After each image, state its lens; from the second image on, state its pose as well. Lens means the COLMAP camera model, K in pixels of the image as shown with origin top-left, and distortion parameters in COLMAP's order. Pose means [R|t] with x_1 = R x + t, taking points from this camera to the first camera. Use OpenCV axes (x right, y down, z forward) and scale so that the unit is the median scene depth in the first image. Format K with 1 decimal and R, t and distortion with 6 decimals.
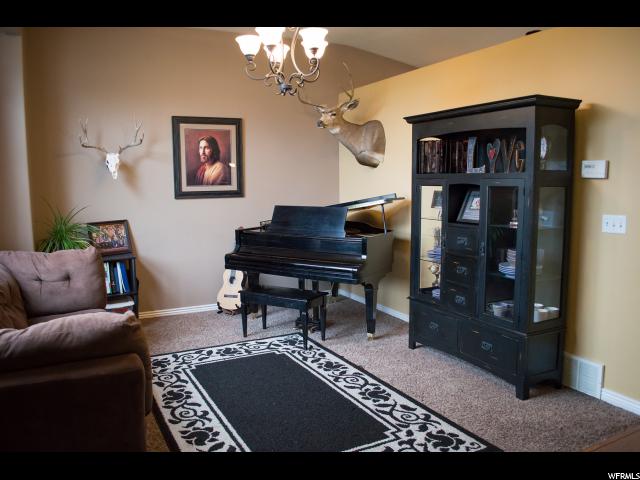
lens RADIAL K [[511.6, 0, 318.9], [0, 511.6, 238.2], [0, 0, 1]] dist [-0.076541, -0.001560]
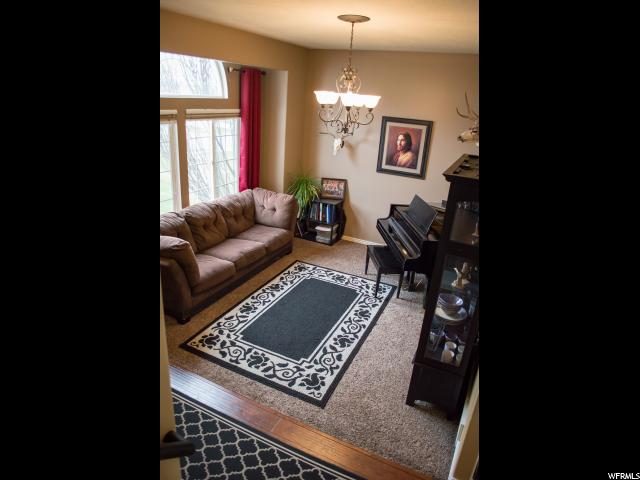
lens RADIAL K [[383.9, 0, 318.5], [0, 383.9, 243.0], [0, 0, 1]] dist [-0.082023, -0.000612]
pose [[0.597037, 0.338589, -0.727258, 0.643818], [-0.163553, 0.938898, 0.302854, -0.246613], [0.785365, -0.061869, 0.615934, 0.195658]]
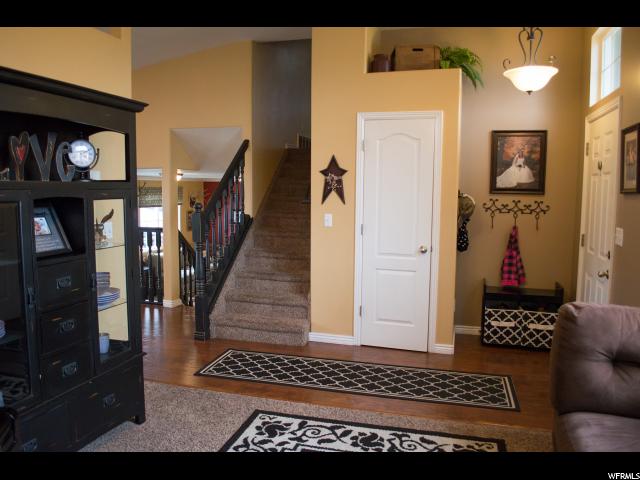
lens RADIAL K [[511.6, 0, 317.7], [0, 511.6, 241.4], [0, 0, 1]] dist [-0.076541, -0.001560]
pose [[-0.731296, -0.068311, 0.678631, -0.353427], [0.076512, 0.980476, 0.181144, -0.123231], [-0.677755, 0.184394, -0.711792, 1.073177]]
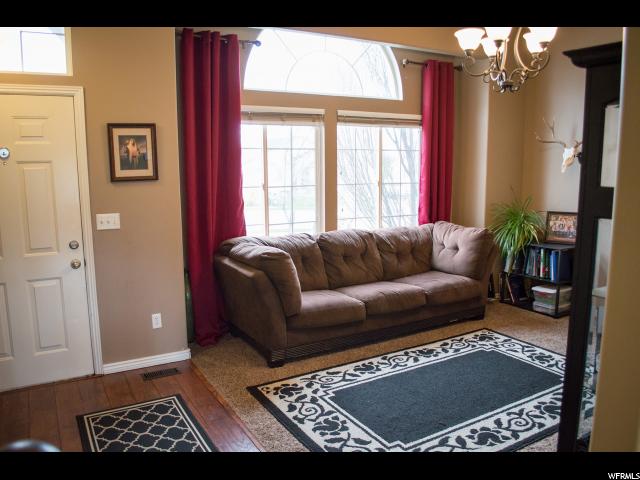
lens RADIAL K [[511.6, 0, 320.0], [0, 511.6, 238.8], [0, 0, 1]] dist [-0.076541, -0.001560]
pose [[0.049370, 0.155344, -0.986626, 0.704944], [-0.108773, 0.982791, 0.149297, -0.093760], [0.992840, 0.099947, 0.065417, 0.502164]]
